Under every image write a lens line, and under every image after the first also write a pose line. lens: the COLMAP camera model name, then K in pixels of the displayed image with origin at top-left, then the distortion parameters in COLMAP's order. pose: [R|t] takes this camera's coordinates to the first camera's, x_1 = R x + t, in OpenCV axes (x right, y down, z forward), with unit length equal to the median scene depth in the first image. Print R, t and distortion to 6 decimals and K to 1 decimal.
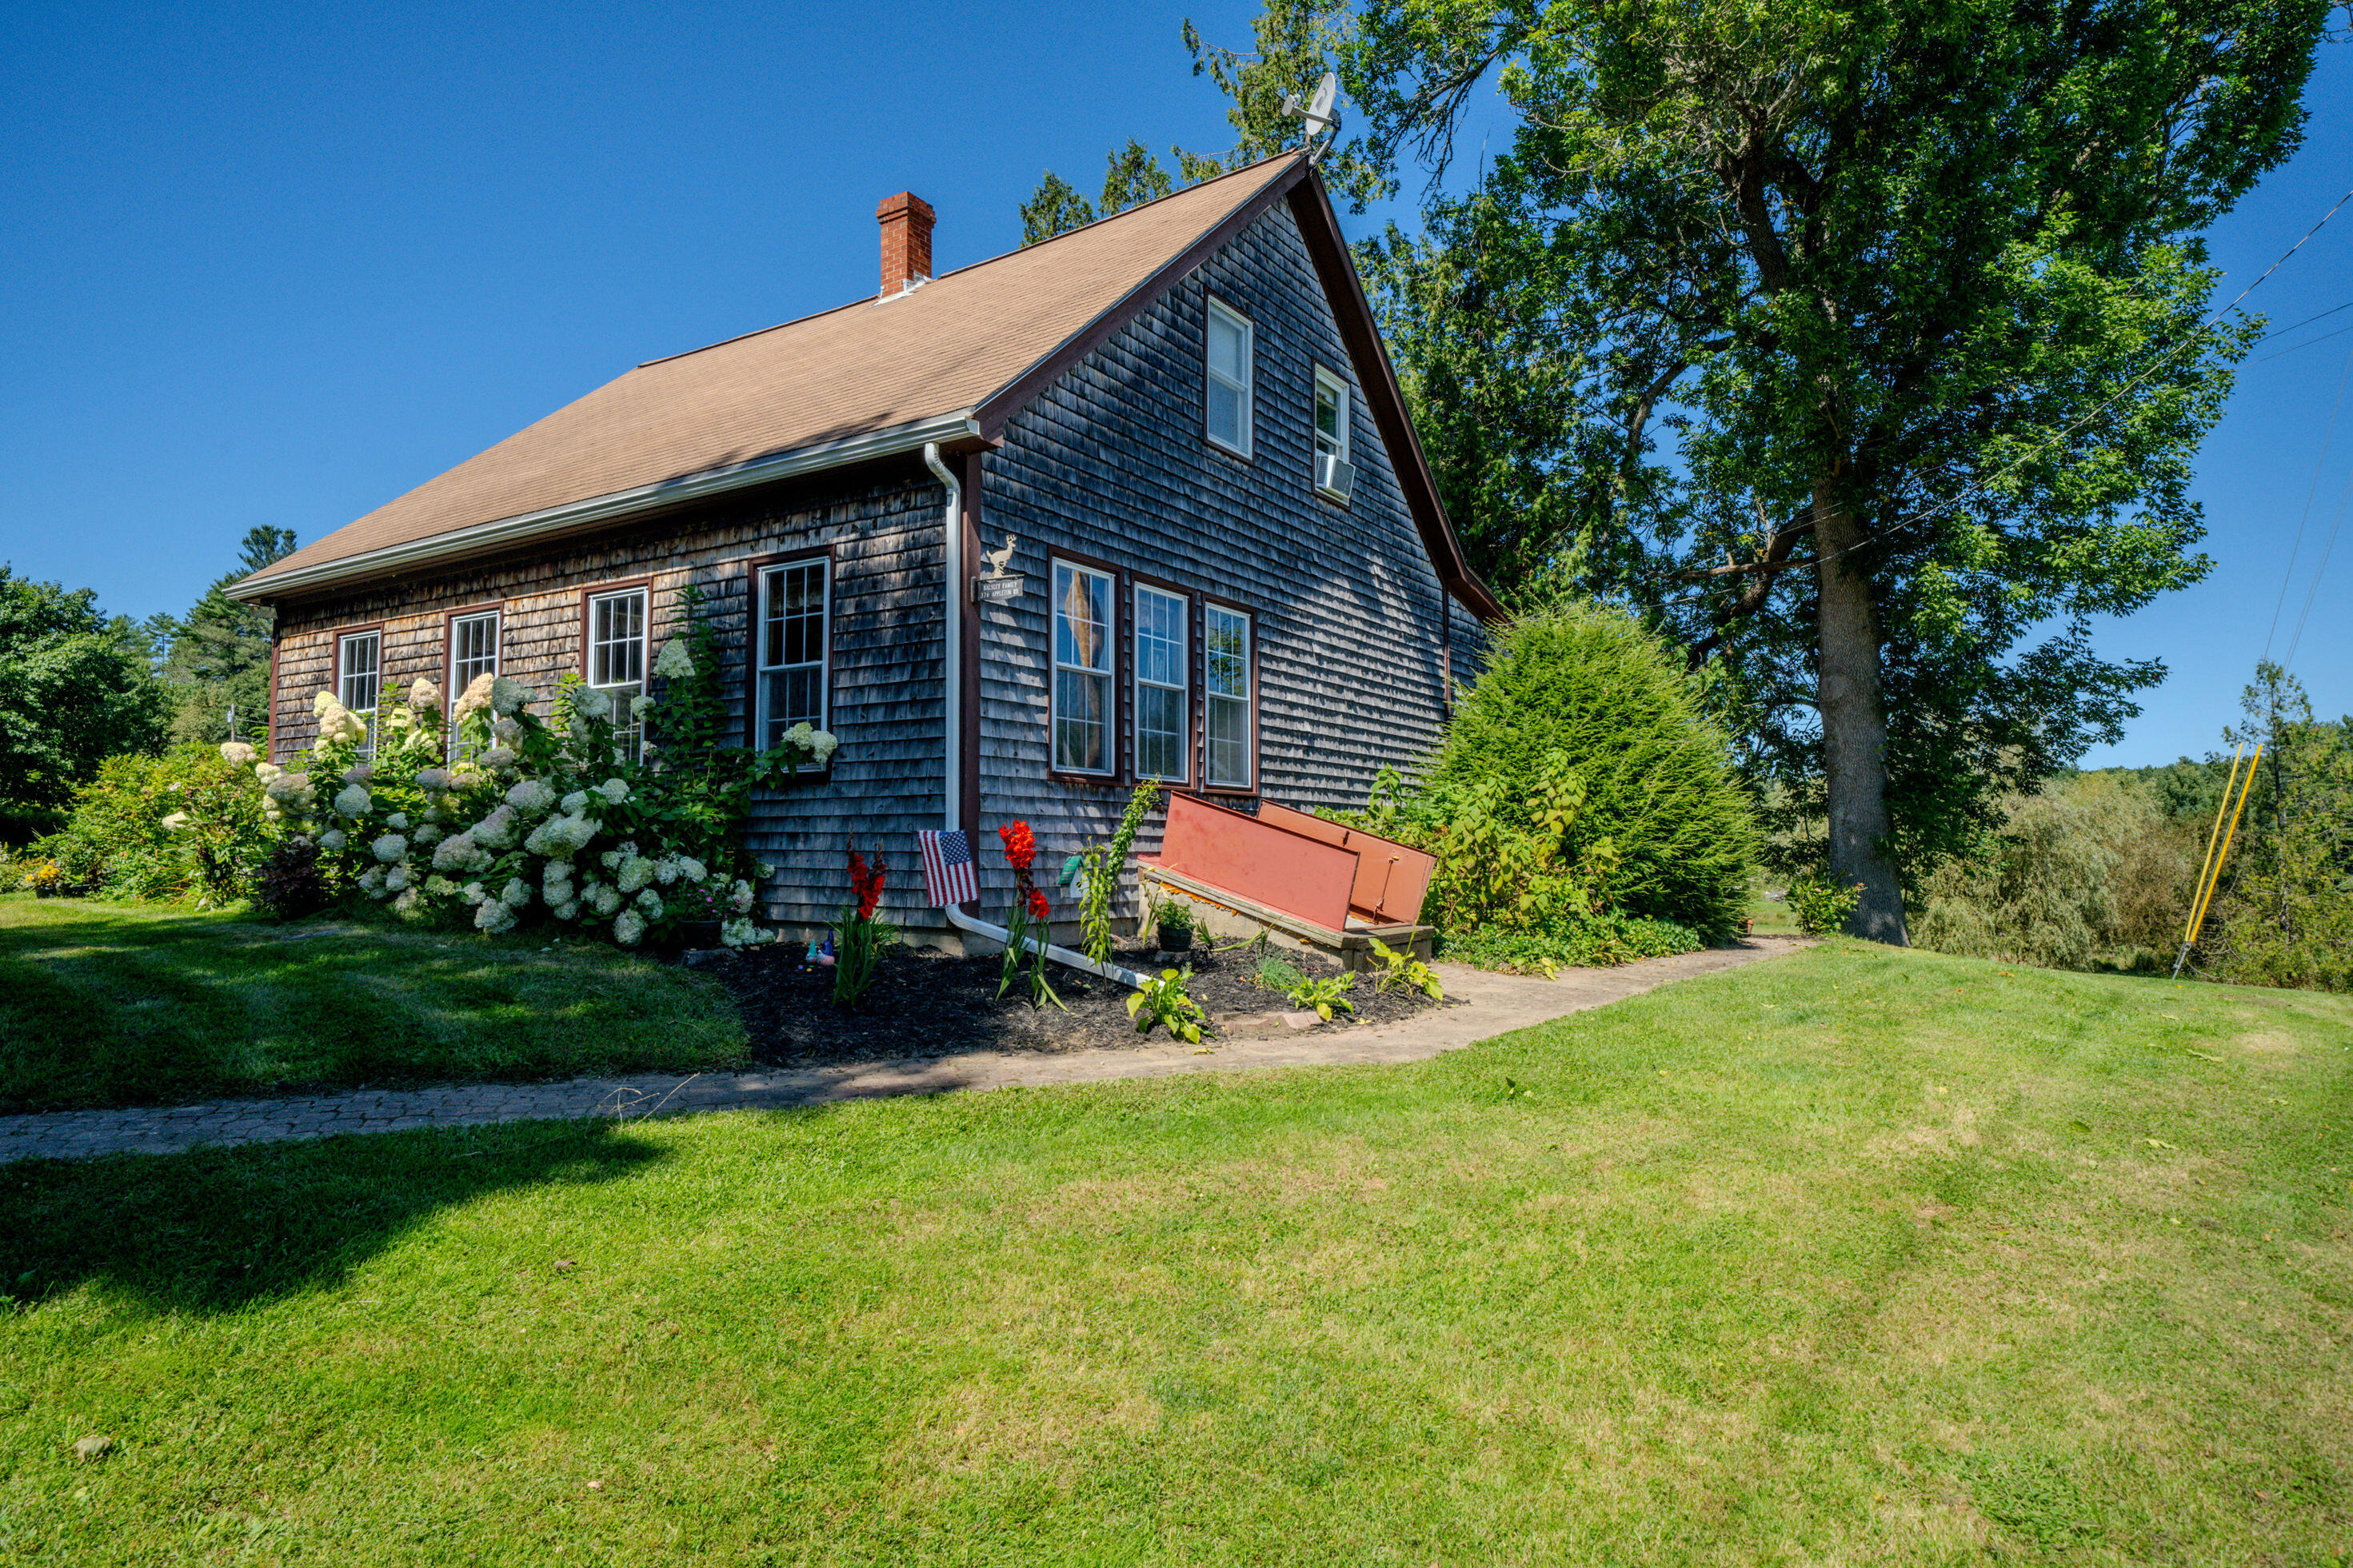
lens RADIAL K [[1351.1, 0, 1176.5], [0, 1351.1, 784.0], [0, 0, 1]] dist [0.029823, 0.000783]
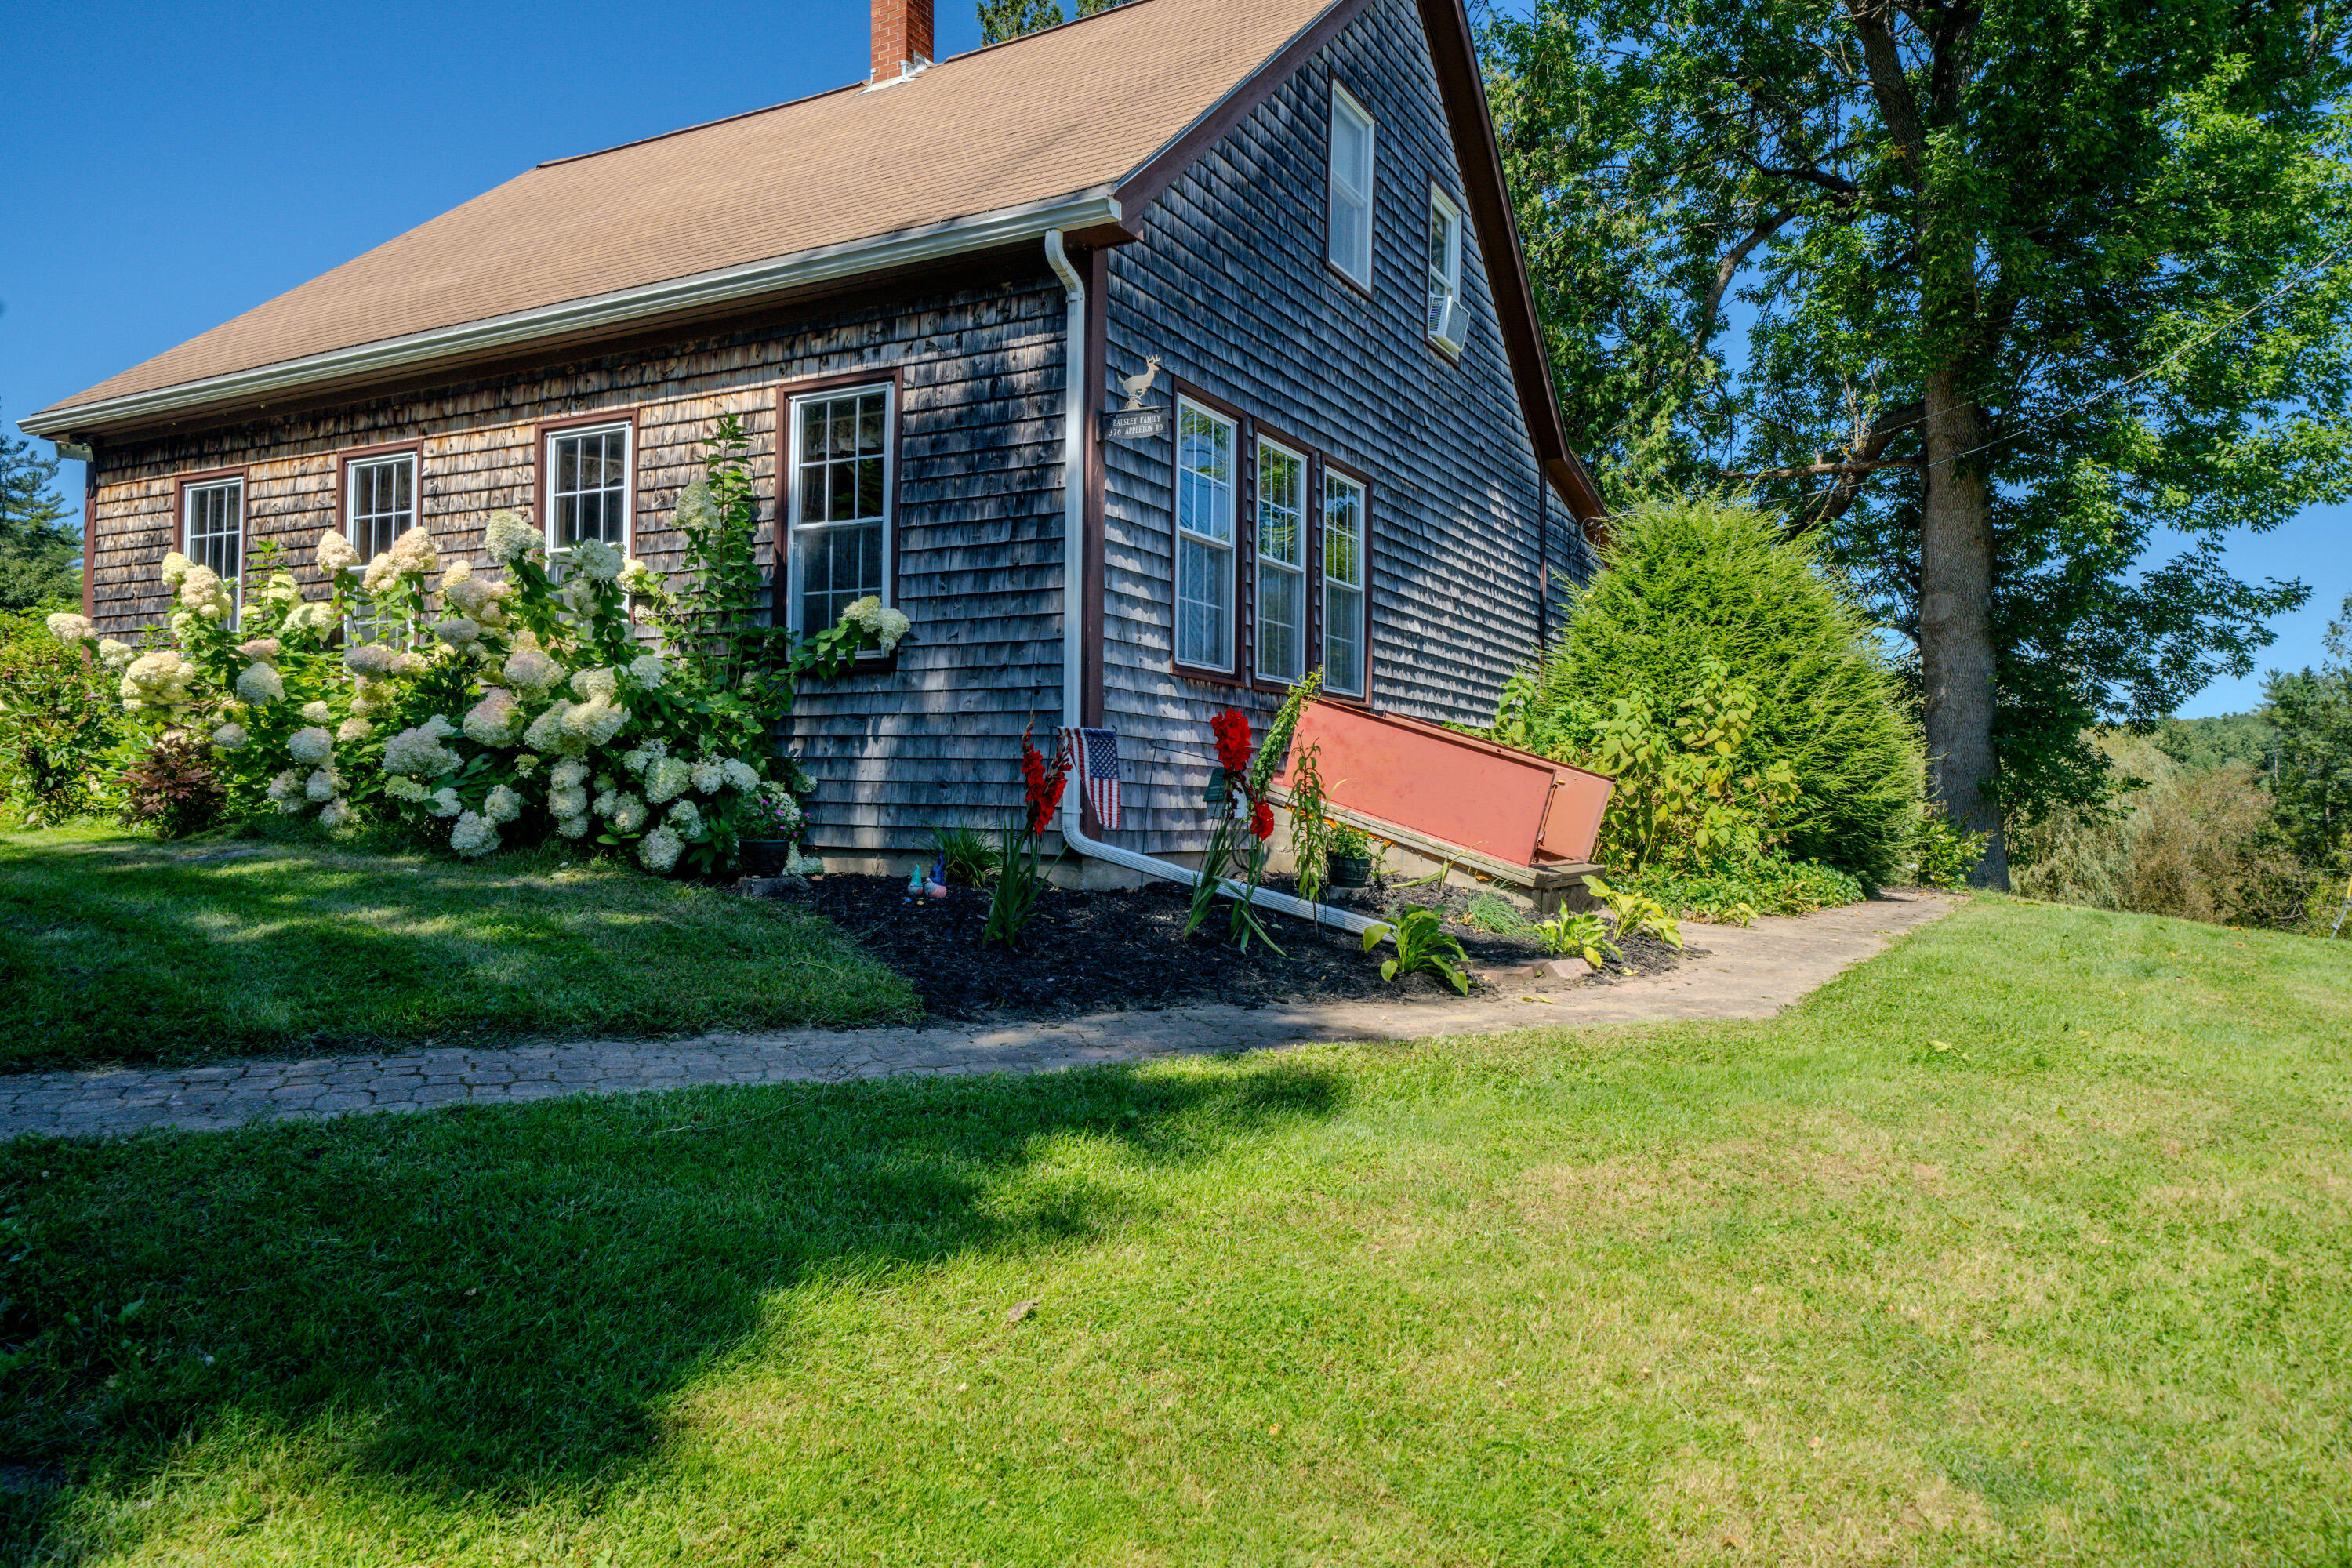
lens RADIAL K [[1538.7, 0, 1176.0], [0, 1538.7, 784.0], [0, 0, 1]] dist [0.035744, -0.000732]
pose [[0.997181, 0.013318, 0.073848, -0.132121], [-0.016048, 0.999205, 0.036503, 0.023994], [-0.073303, -0.037585, 0.996601, 0.077752]]
